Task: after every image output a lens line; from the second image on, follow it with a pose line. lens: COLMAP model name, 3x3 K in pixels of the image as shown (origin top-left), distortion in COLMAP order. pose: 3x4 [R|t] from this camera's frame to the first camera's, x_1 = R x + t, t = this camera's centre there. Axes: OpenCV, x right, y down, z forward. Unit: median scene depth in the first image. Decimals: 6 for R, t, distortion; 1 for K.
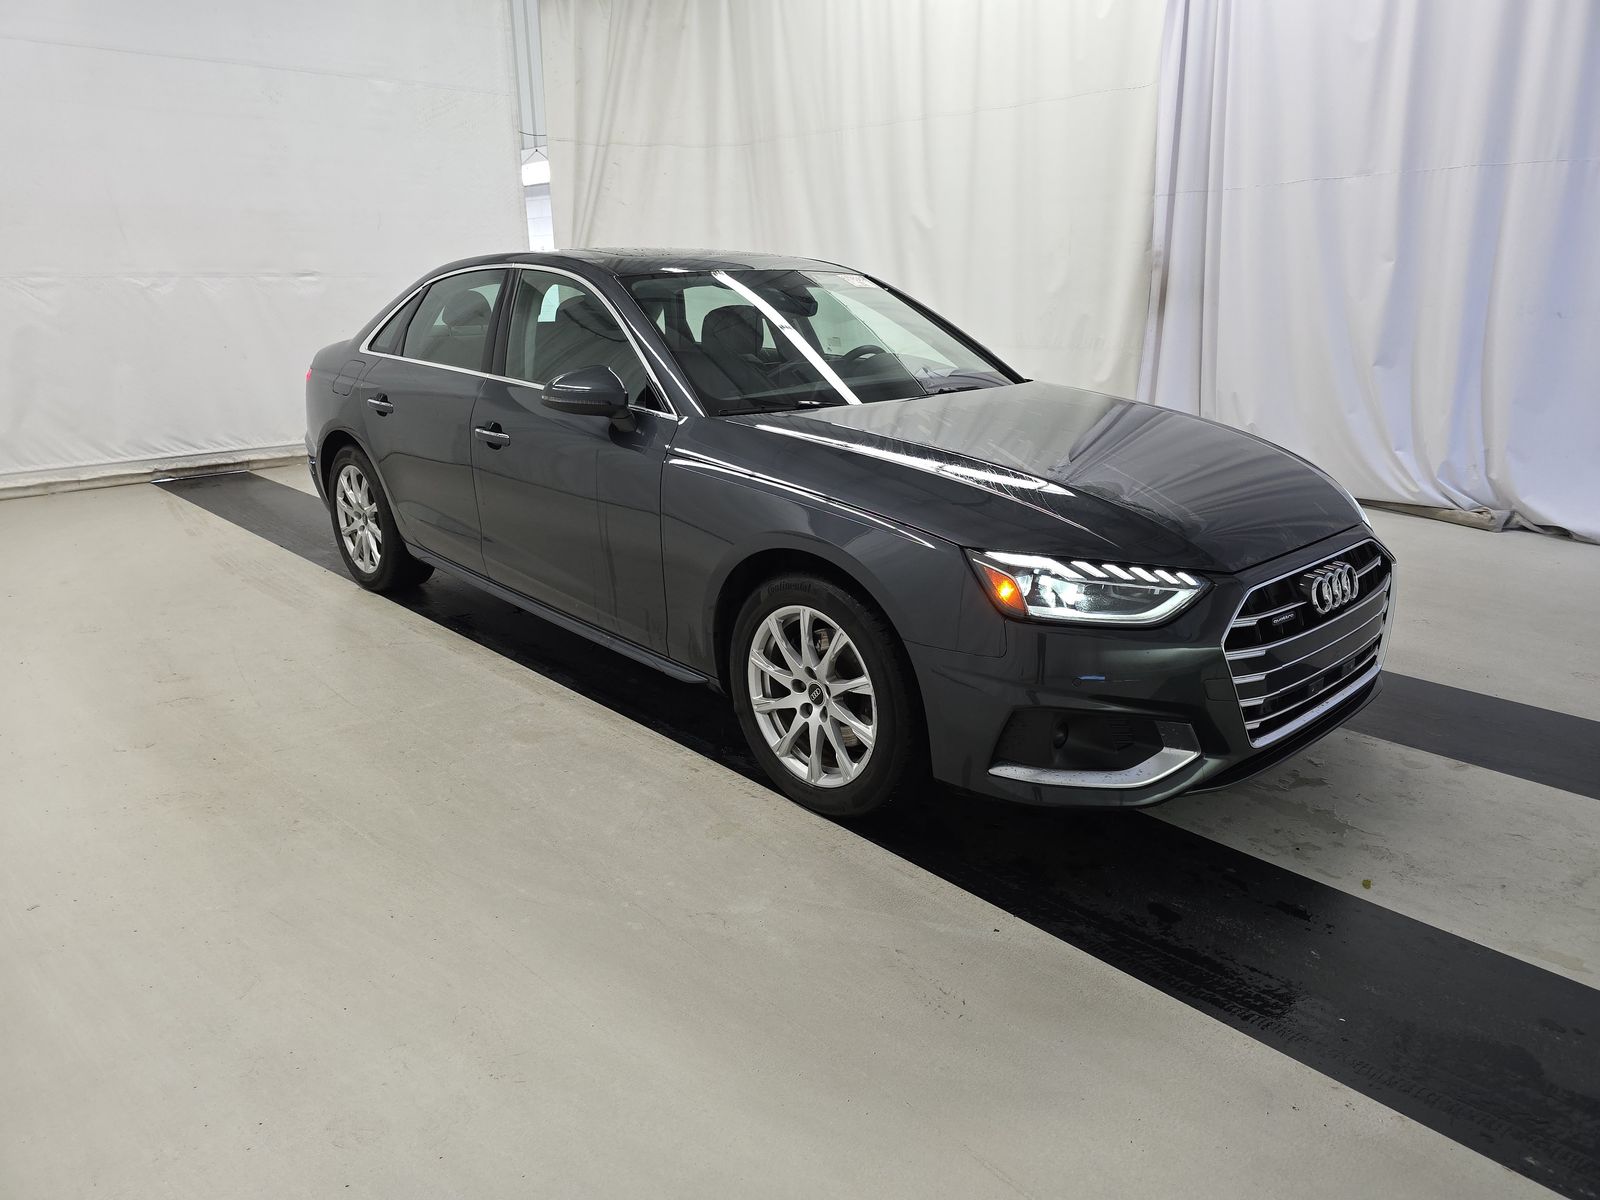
lens RADIAL K [[1083.0, 0, 798.2], [0, 1083.0, 594.7], [0, 0, 1]] dist [-0.002236, -0.002131]
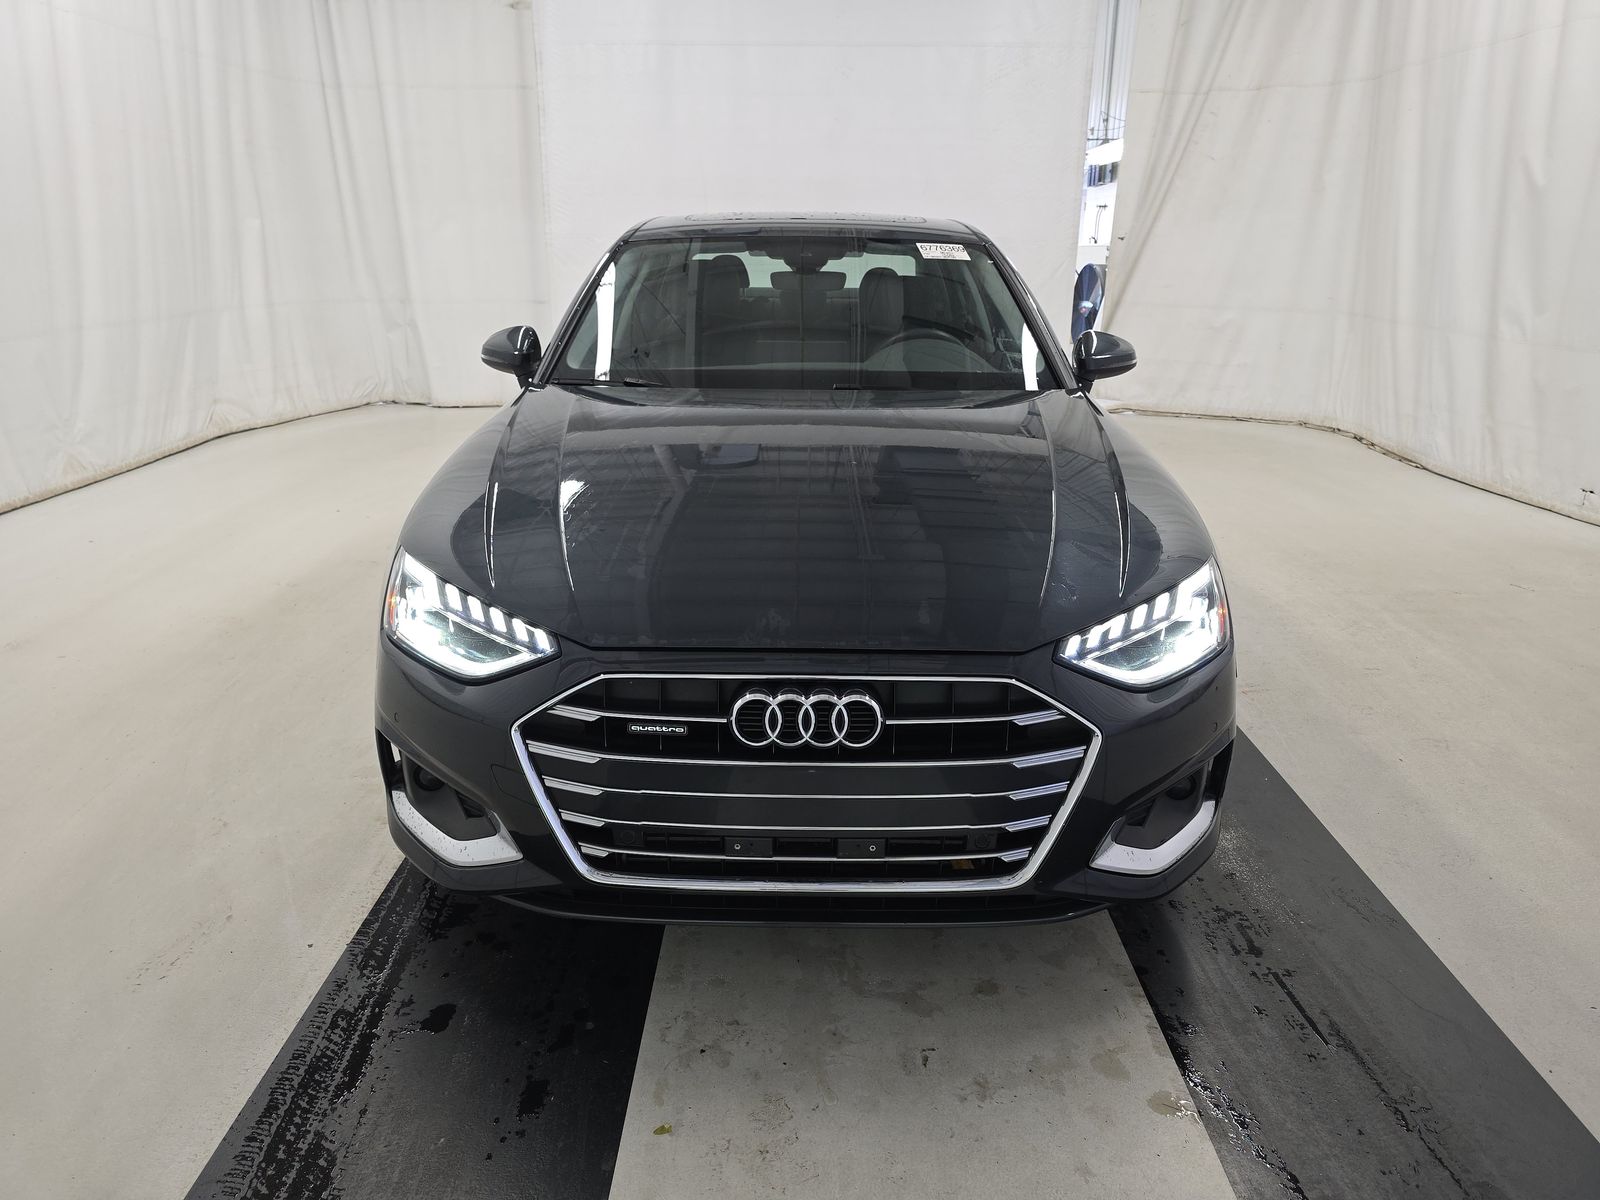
lens RADIAL K [[1083.0, 0, 798.9], [0, 1083.0, 604.5], [0, 0, 1]] dist [-0.002236, -0.002131]
pose [[0.731679, 0.228231, -0.642306, 0.964047], [-0.202461, 0.972522, 0.114934, -0.162131], [0.650888, 0.045947, 0.757782, 0.510026]]
